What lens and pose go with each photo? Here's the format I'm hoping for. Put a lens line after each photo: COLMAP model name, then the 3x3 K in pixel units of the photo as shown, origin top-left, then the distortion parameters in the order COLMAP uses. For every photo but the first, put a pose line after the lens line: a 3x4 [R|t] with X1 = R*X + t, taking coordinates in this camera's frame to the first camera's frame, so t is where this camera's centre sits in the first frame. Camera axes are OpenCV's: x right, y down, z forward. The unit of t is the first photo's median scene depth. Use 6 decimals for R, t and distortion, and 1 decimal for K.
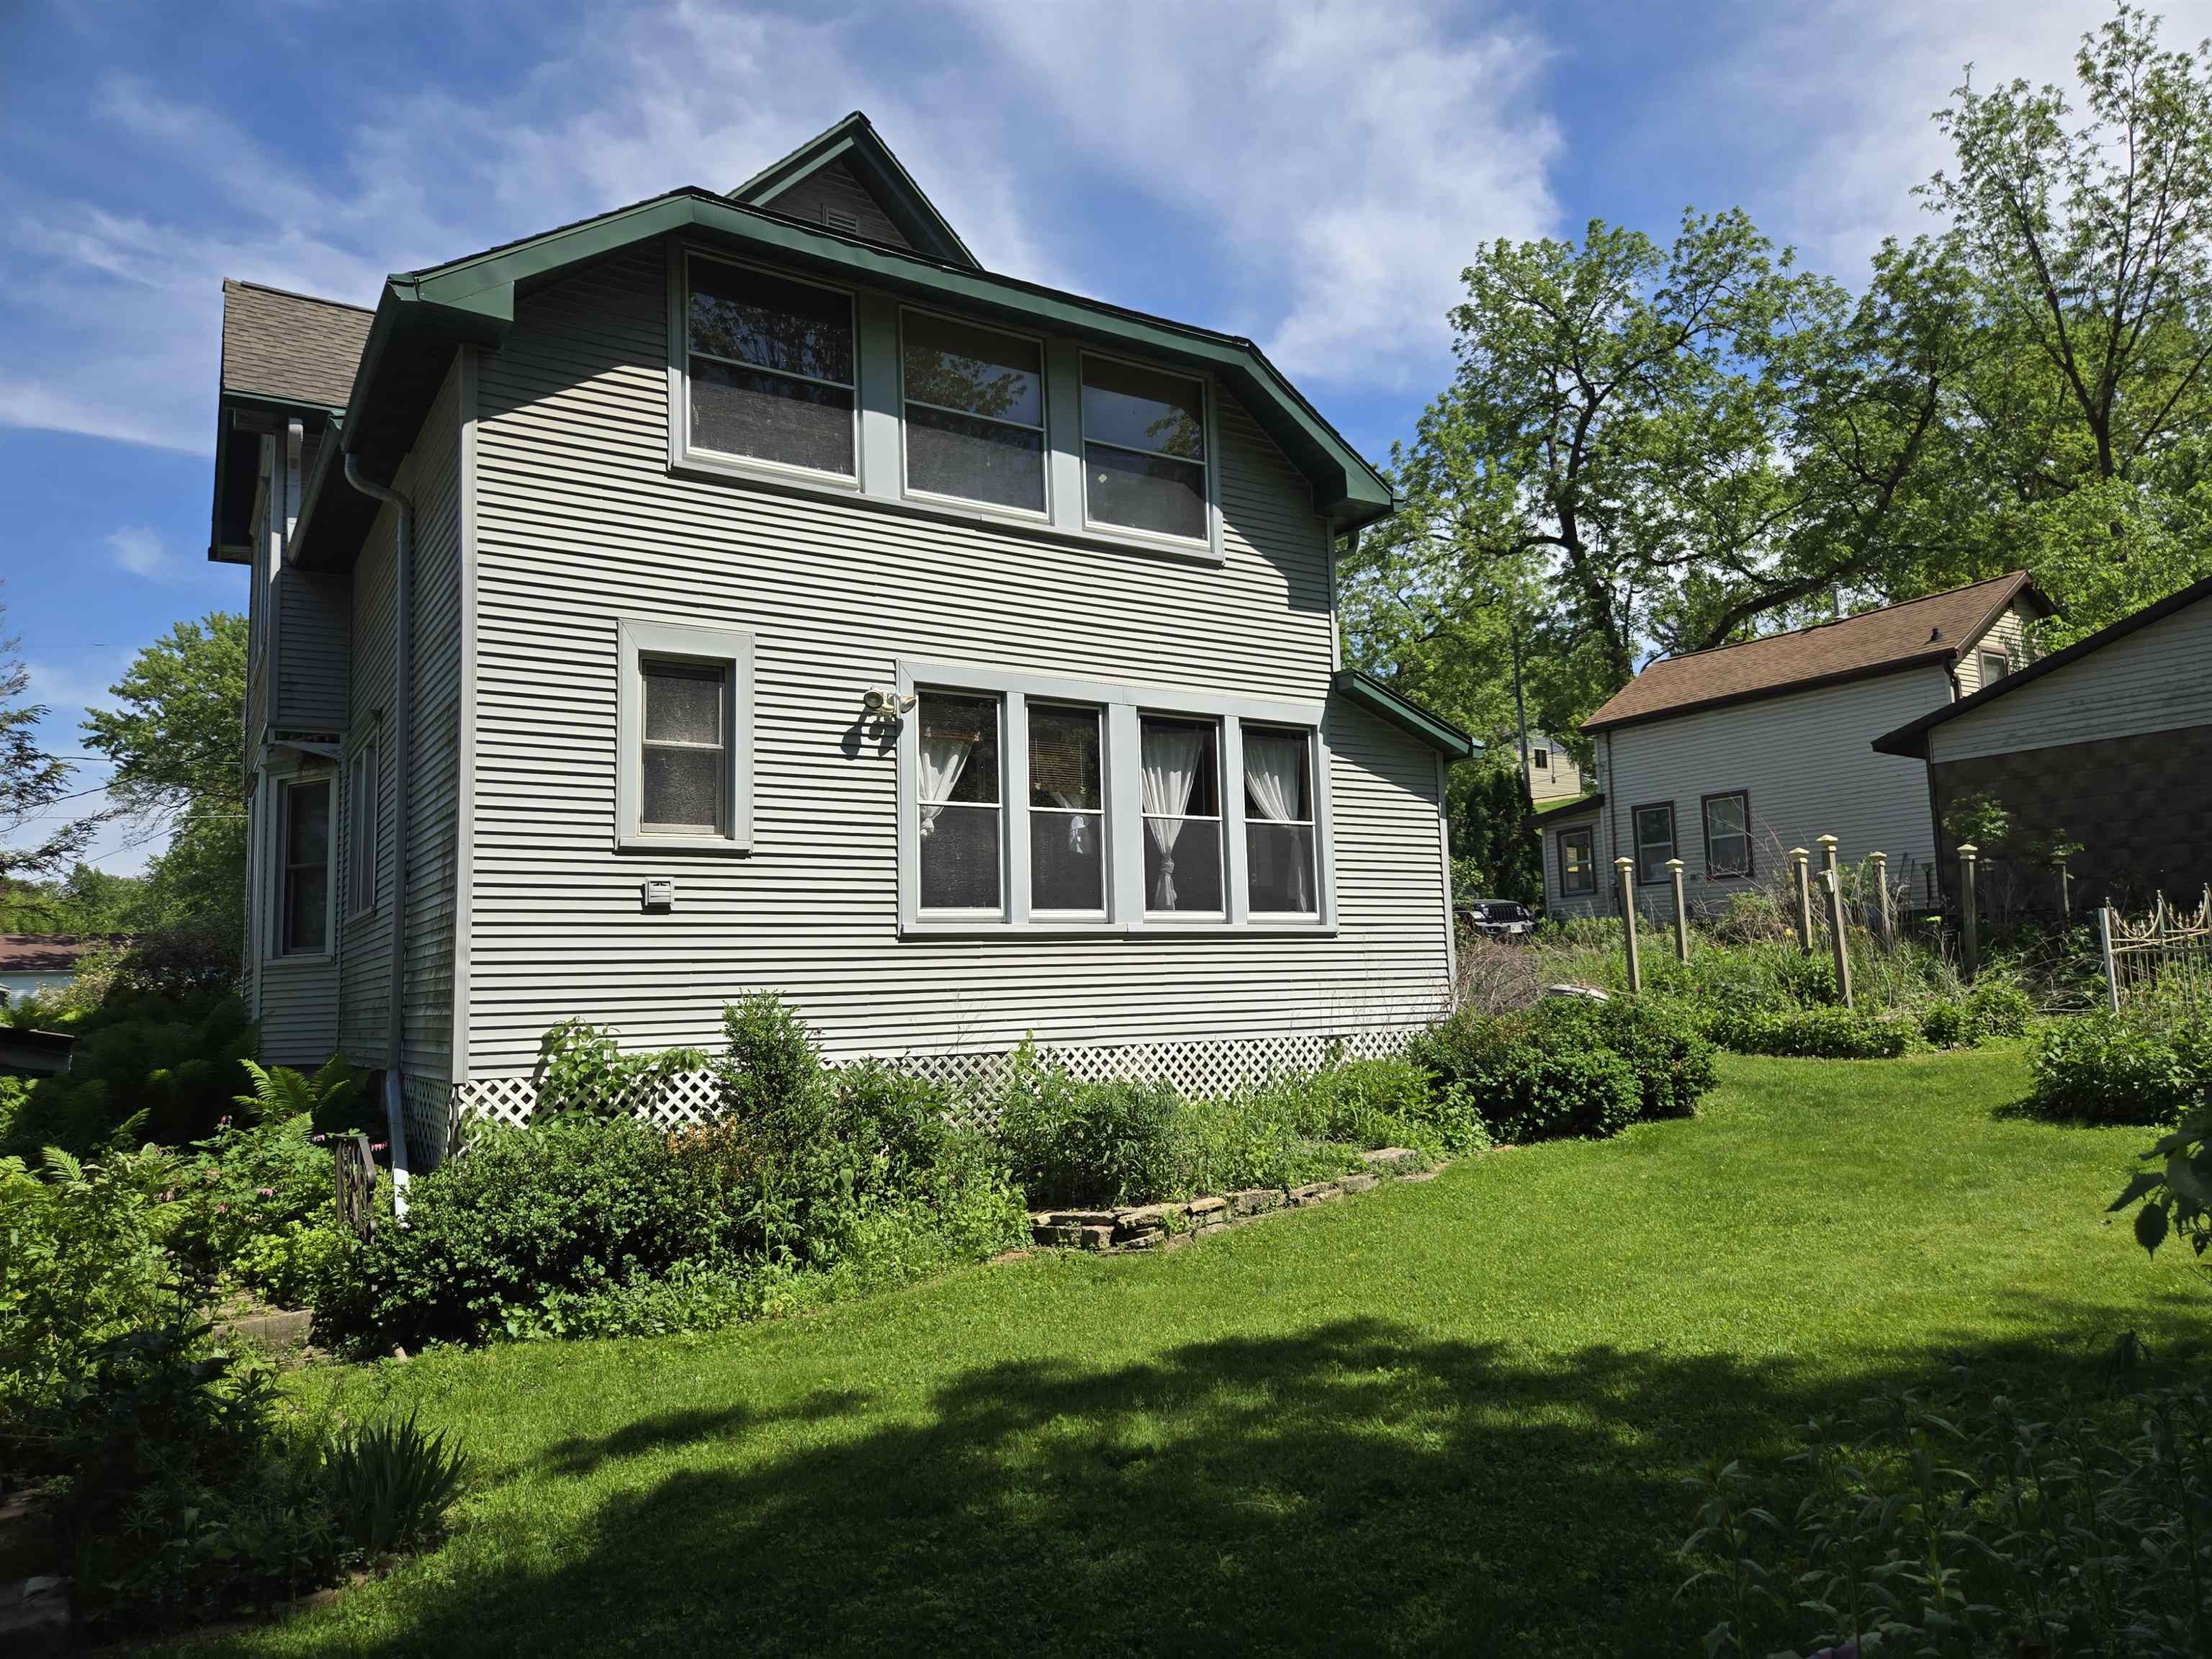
lens RADIAL K [[1491.0, 0, 1102.8], [0, 1491.0, 831.7], [0, 0, 1]] dist [0.019028, -0.004189]
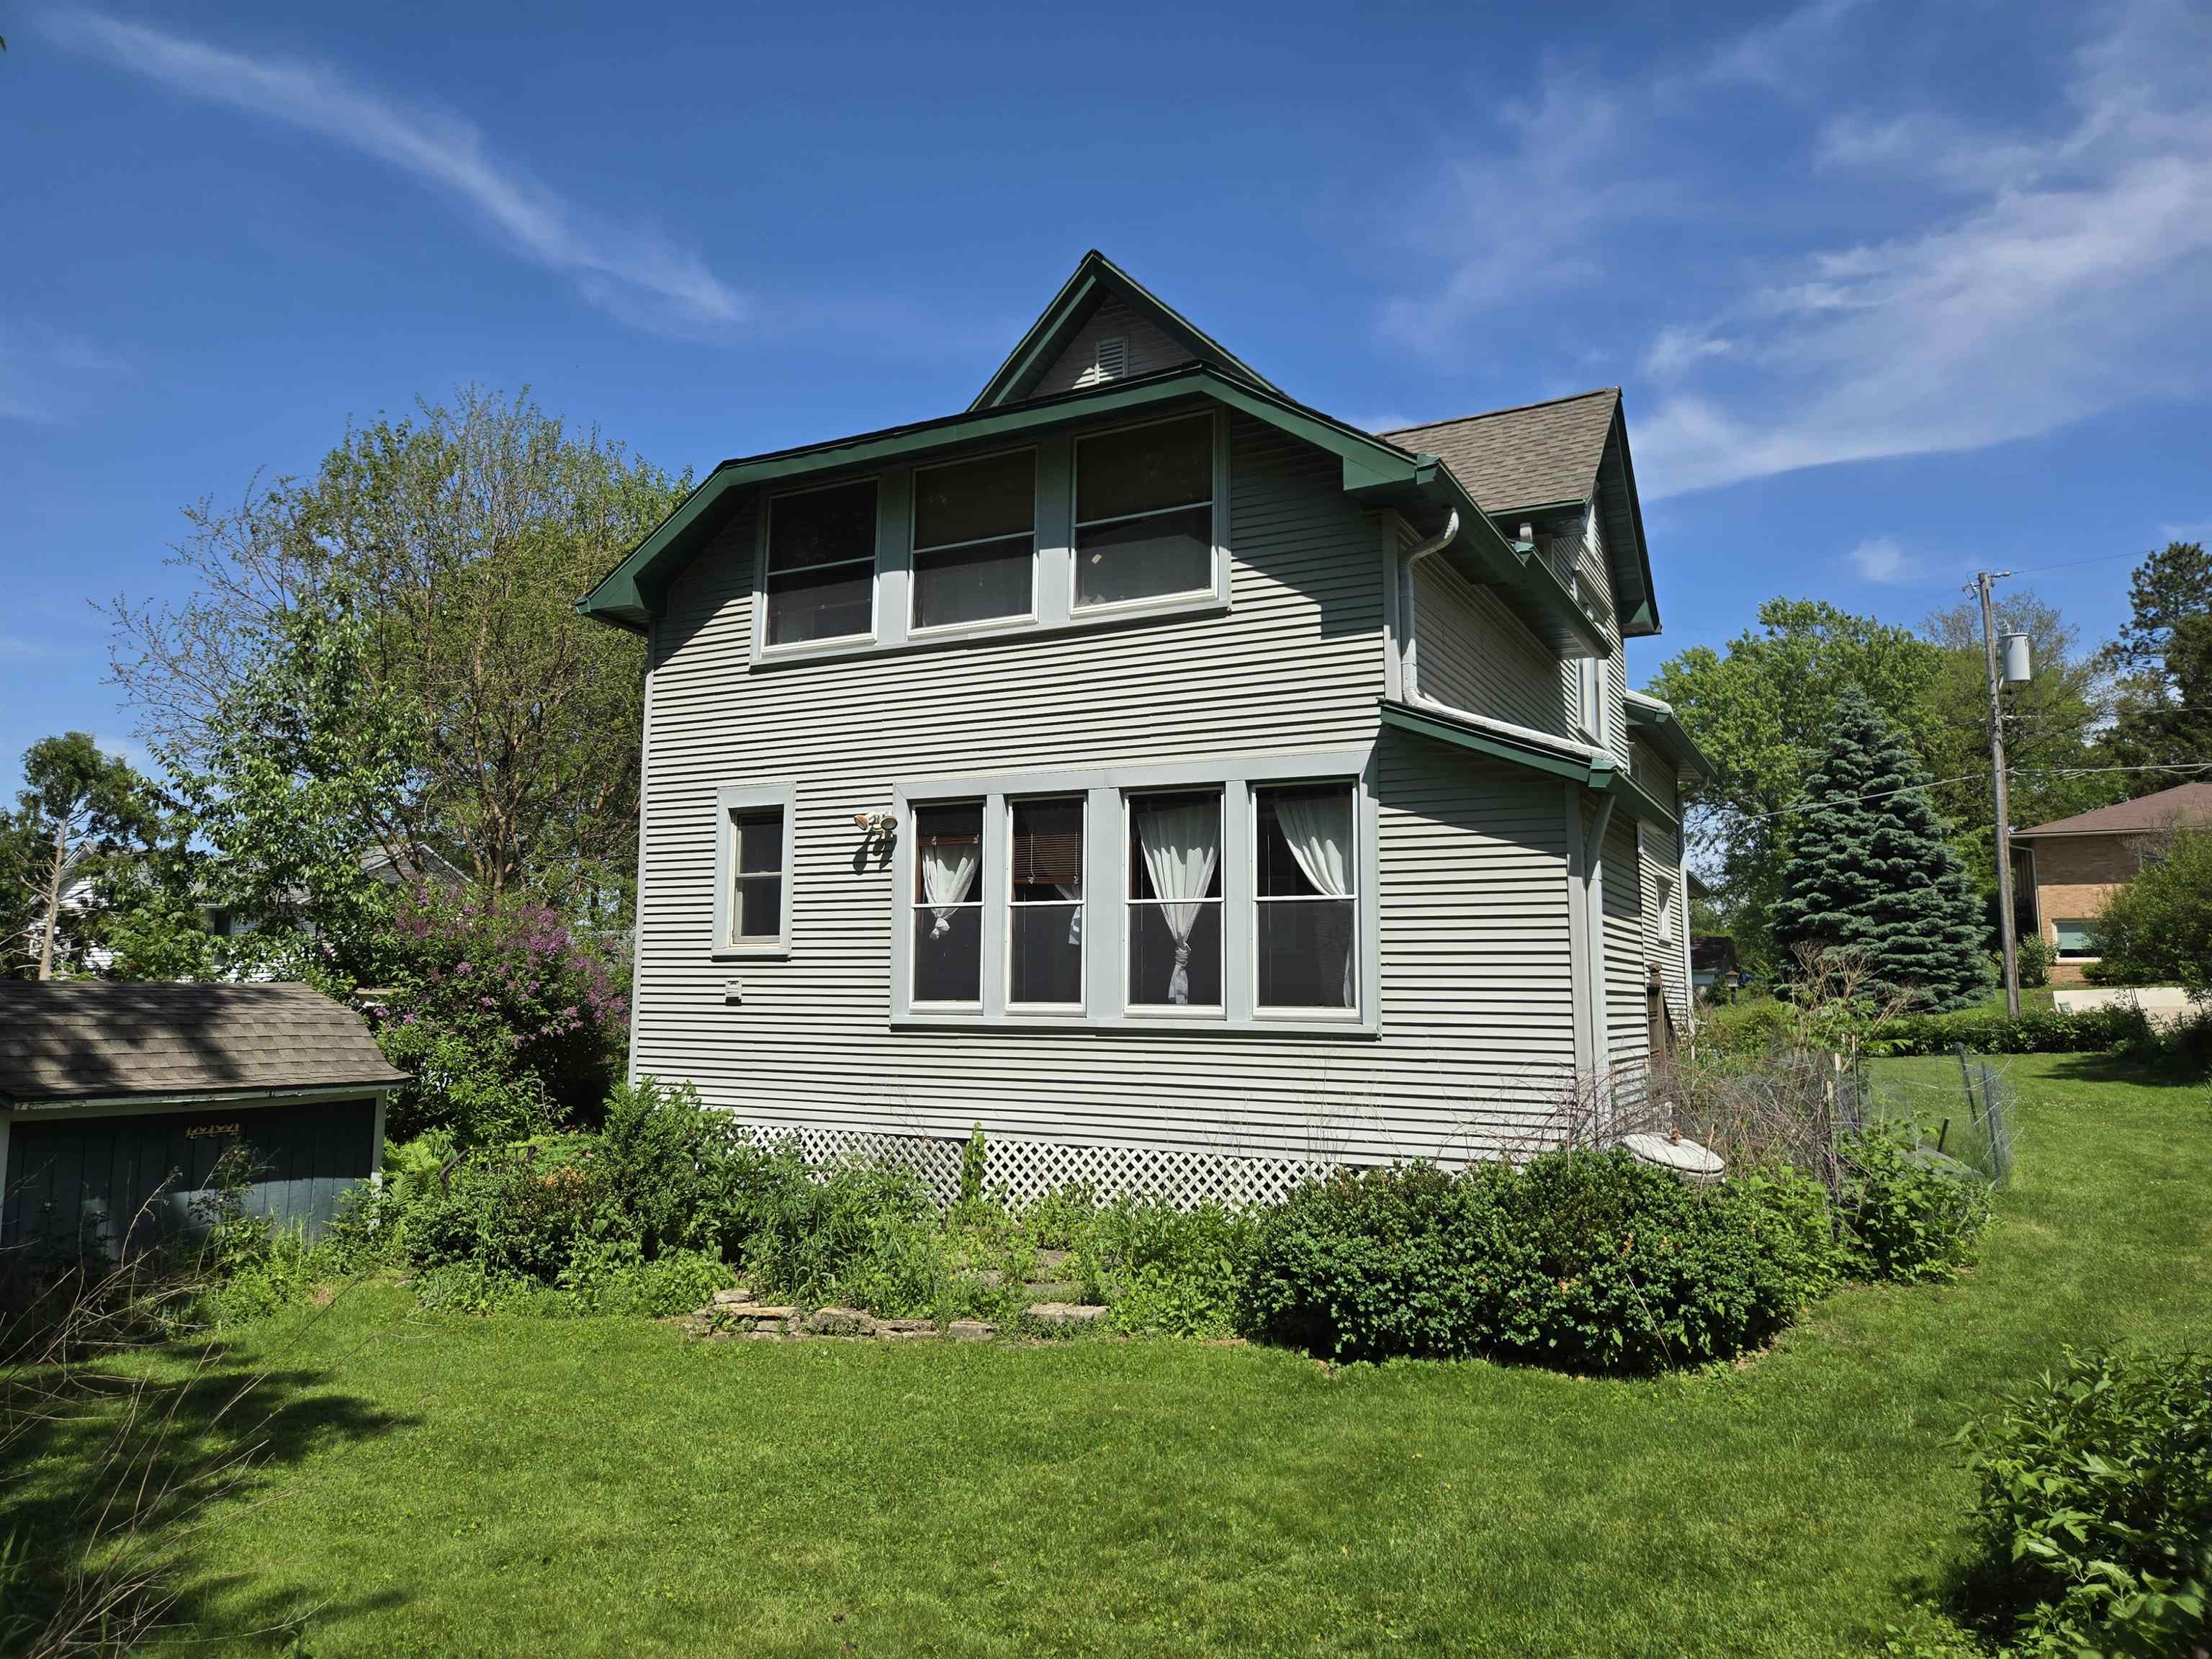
lens RADIAL K [[1491.0, 0, 1040.4], [0, 1491.0, 786.0], [0, 0, 1]] dist [0.019028, -0.004189]
pose [[0.461367, -0.095024, -0.882106, 0.879326], [0.071690, 0.994990, -0.069688, -0.023516], [0.884308, -0.031086, 0.465868, 0.533981]]
